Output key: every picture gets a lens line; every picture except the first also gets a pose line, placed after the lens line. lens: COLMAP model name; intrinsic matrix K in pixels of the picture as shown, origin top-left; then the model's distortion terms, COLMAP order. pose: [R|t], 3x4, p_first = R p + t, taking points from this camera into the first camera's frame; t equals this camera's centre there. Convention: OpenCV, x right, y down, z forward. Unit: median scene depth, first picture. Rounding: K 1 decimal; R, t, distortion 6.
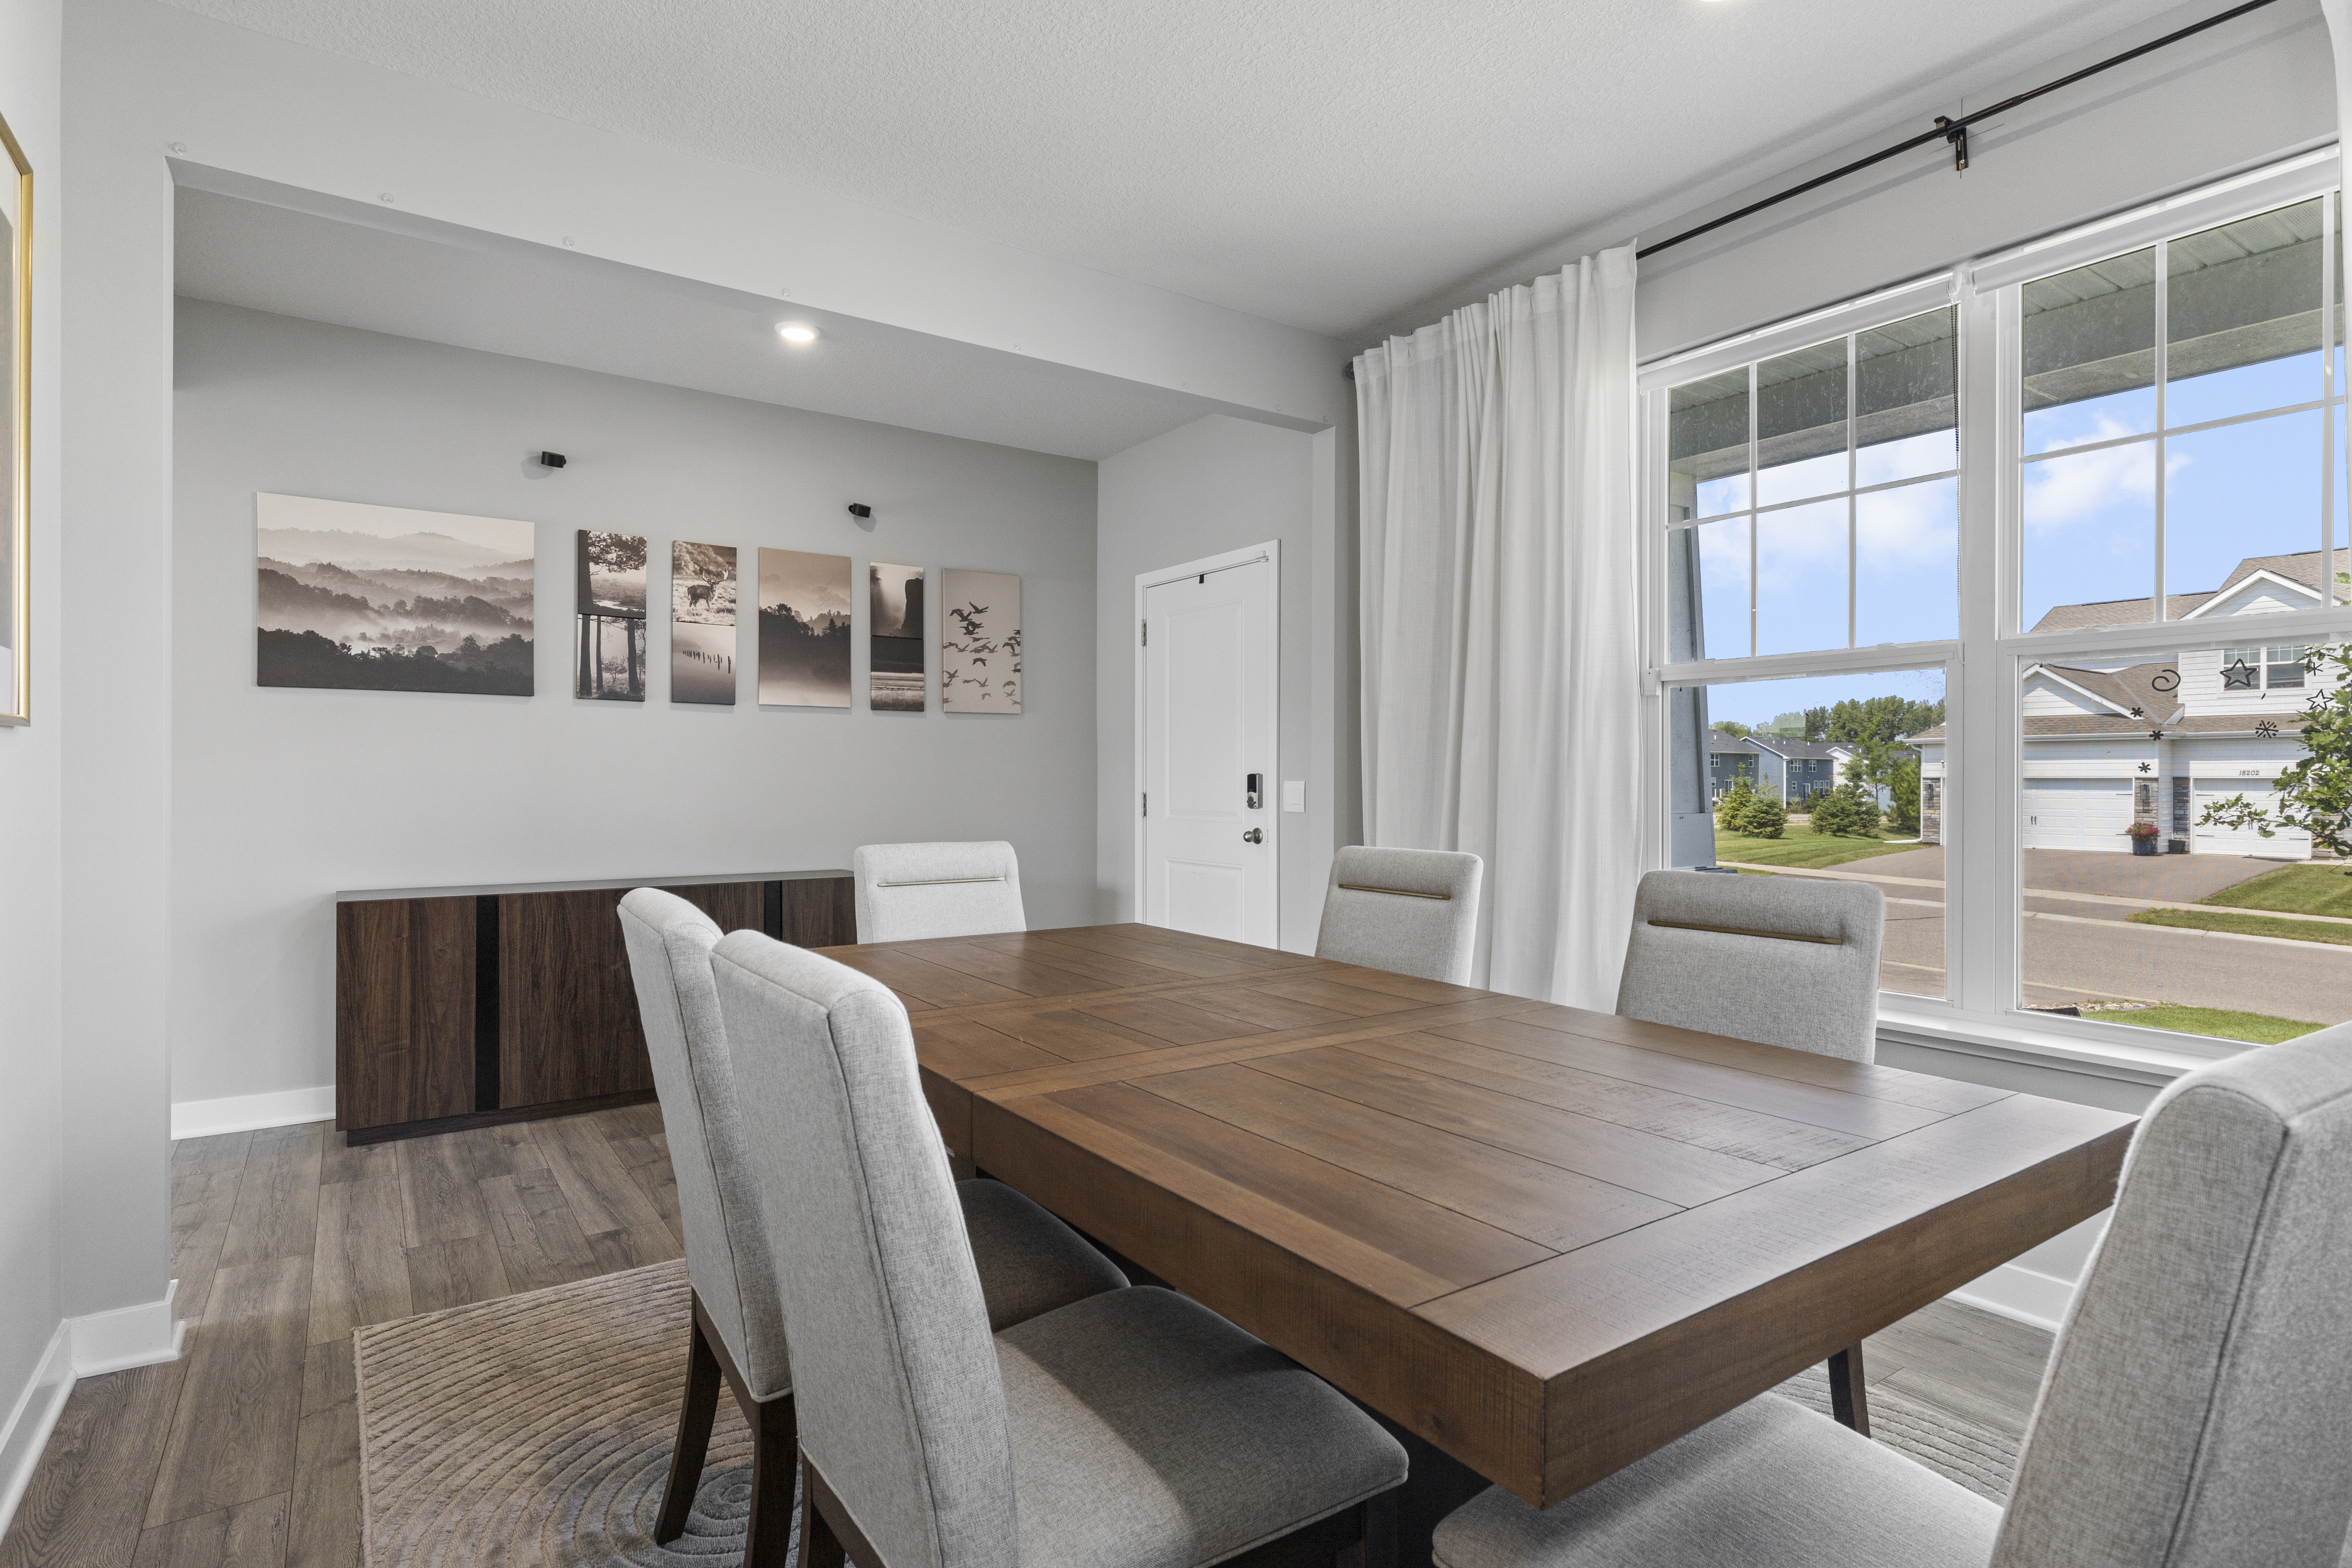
lens RADIAL K [[1186.1, 0, 1176.5], [0, 1186.1, 782.5], [0, 0, 1]] dist [-0.001564, 0.002427]
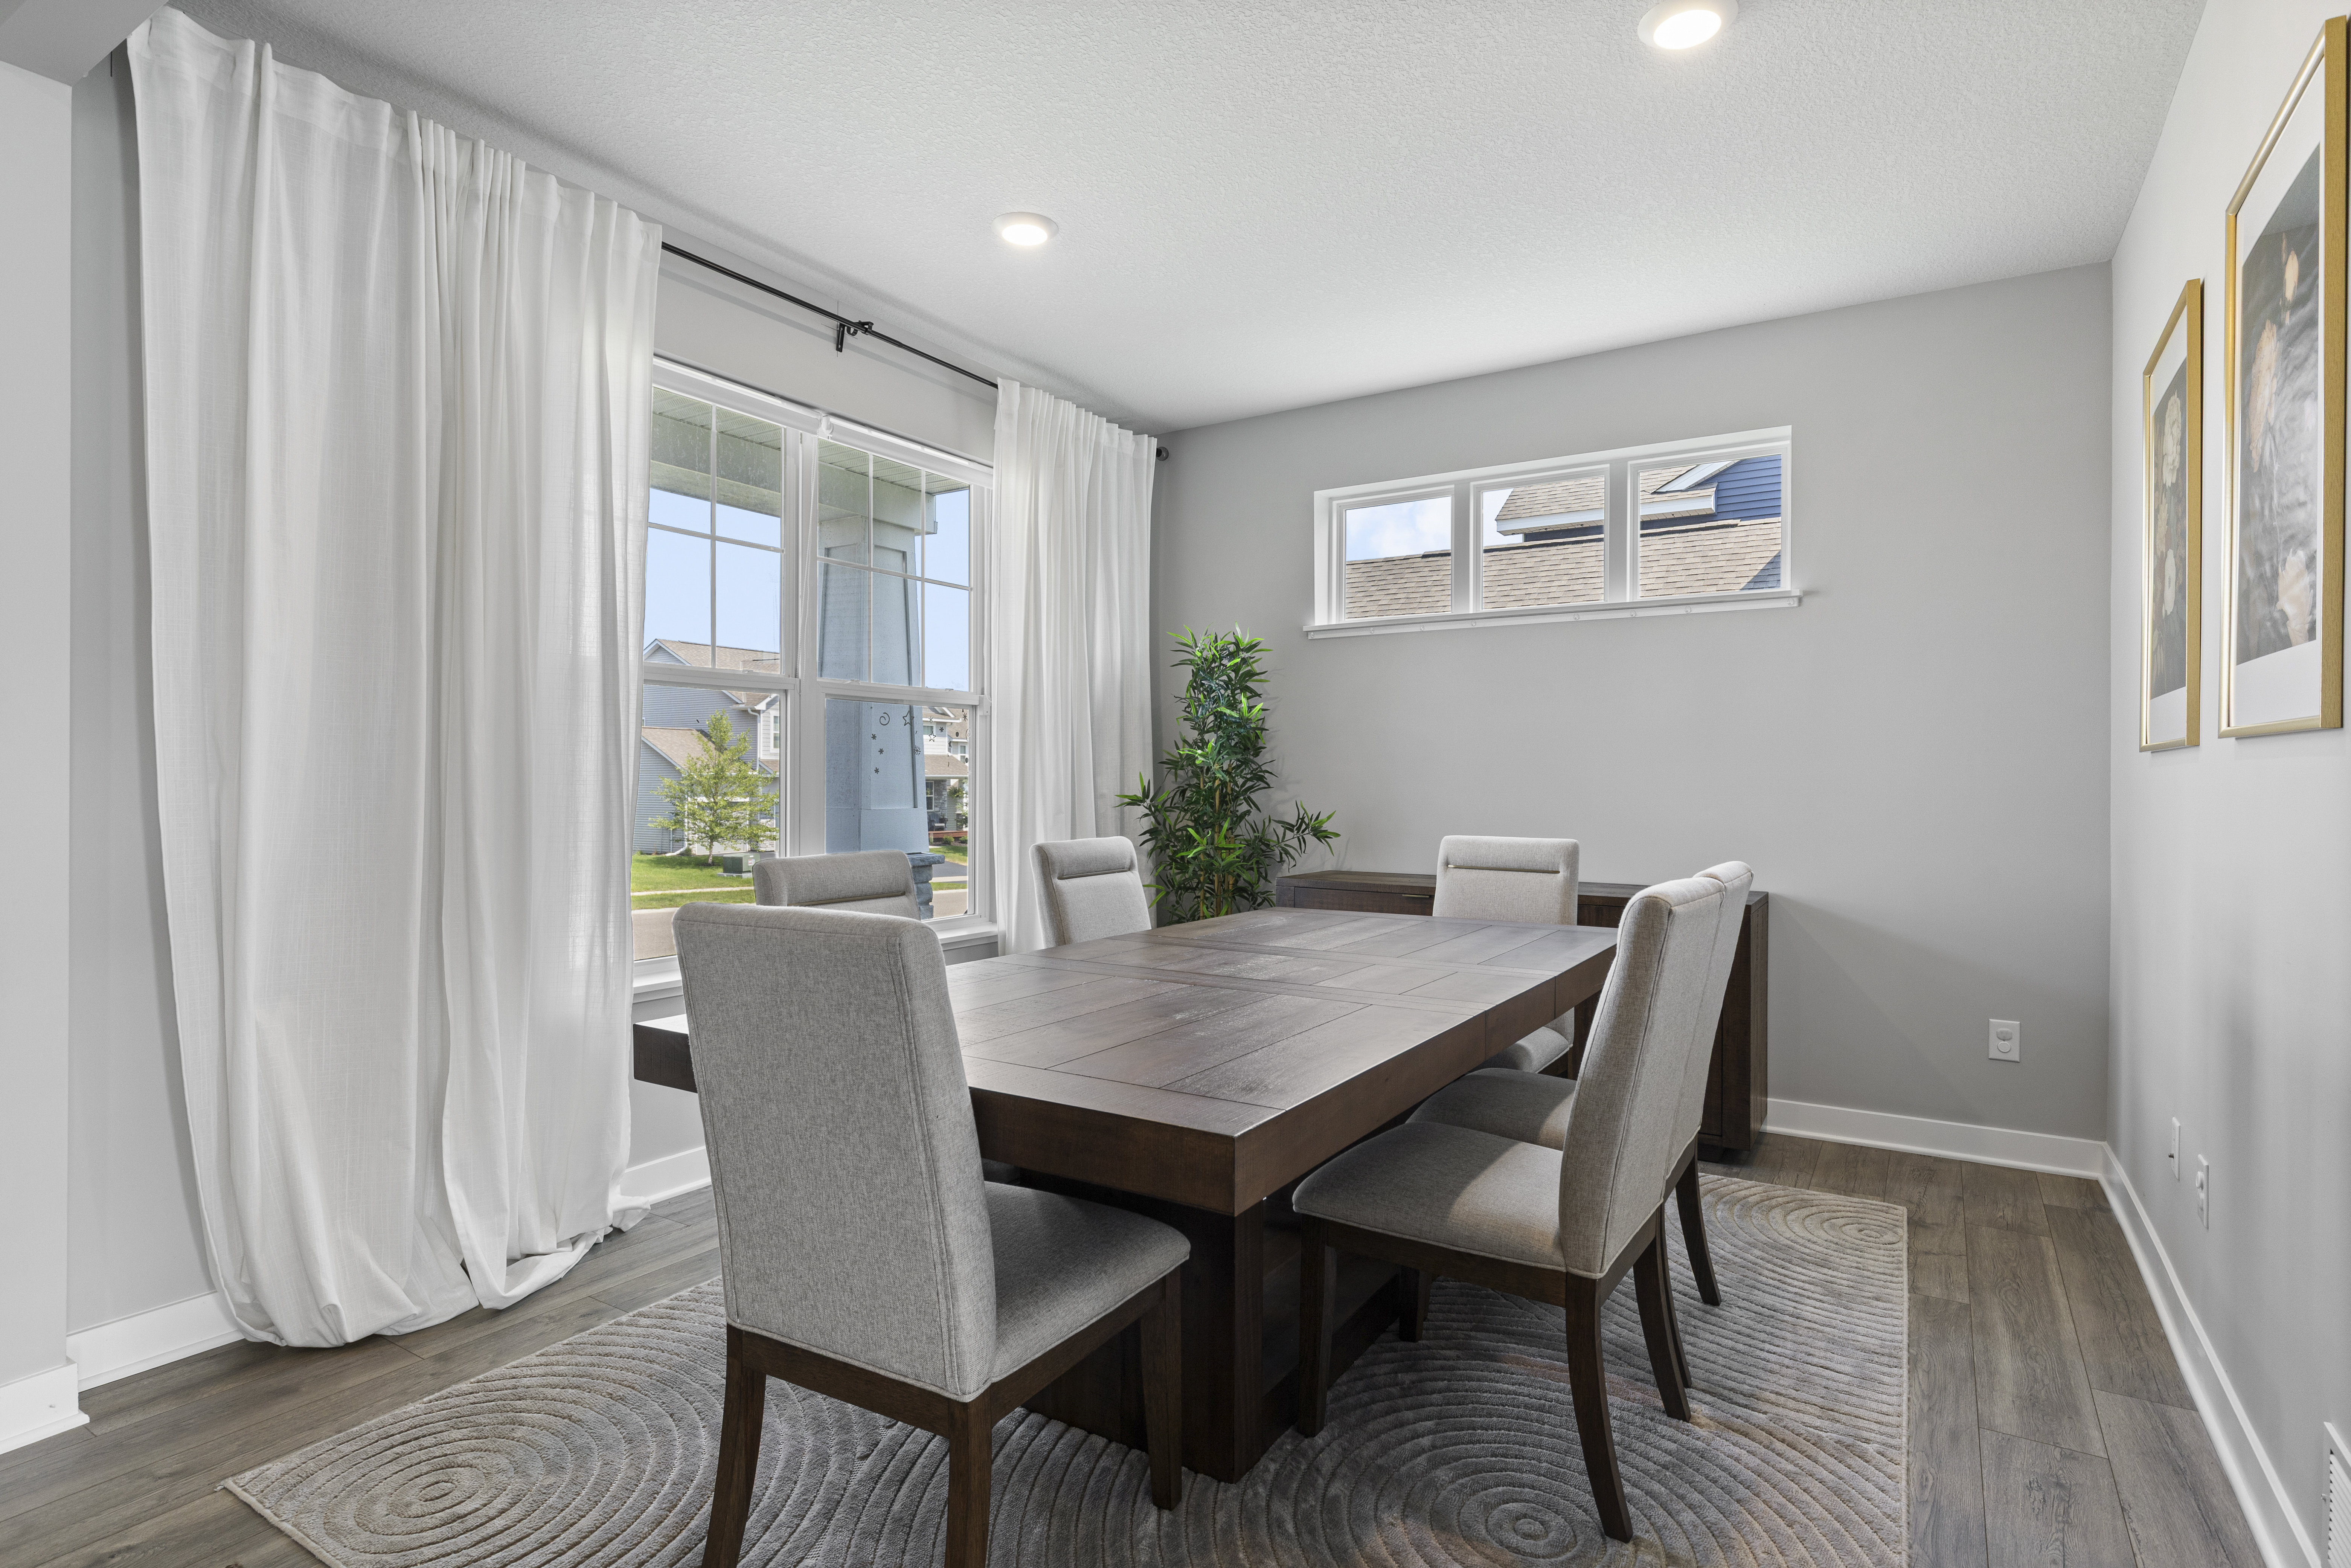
lens RADIAL K [[1185.7, 0, 1177.9], [0, 1185.7, 782.3], [0, 0, 1]] dist [-0.001564, 0.002427]
pose [[-0.383213, -0.007021, 0.923633, -0.715425], [-0.002145, 0.999975, 0.006711, -0.007188], [-0.923658, 0.000591, -0.383218, 1.025490]]
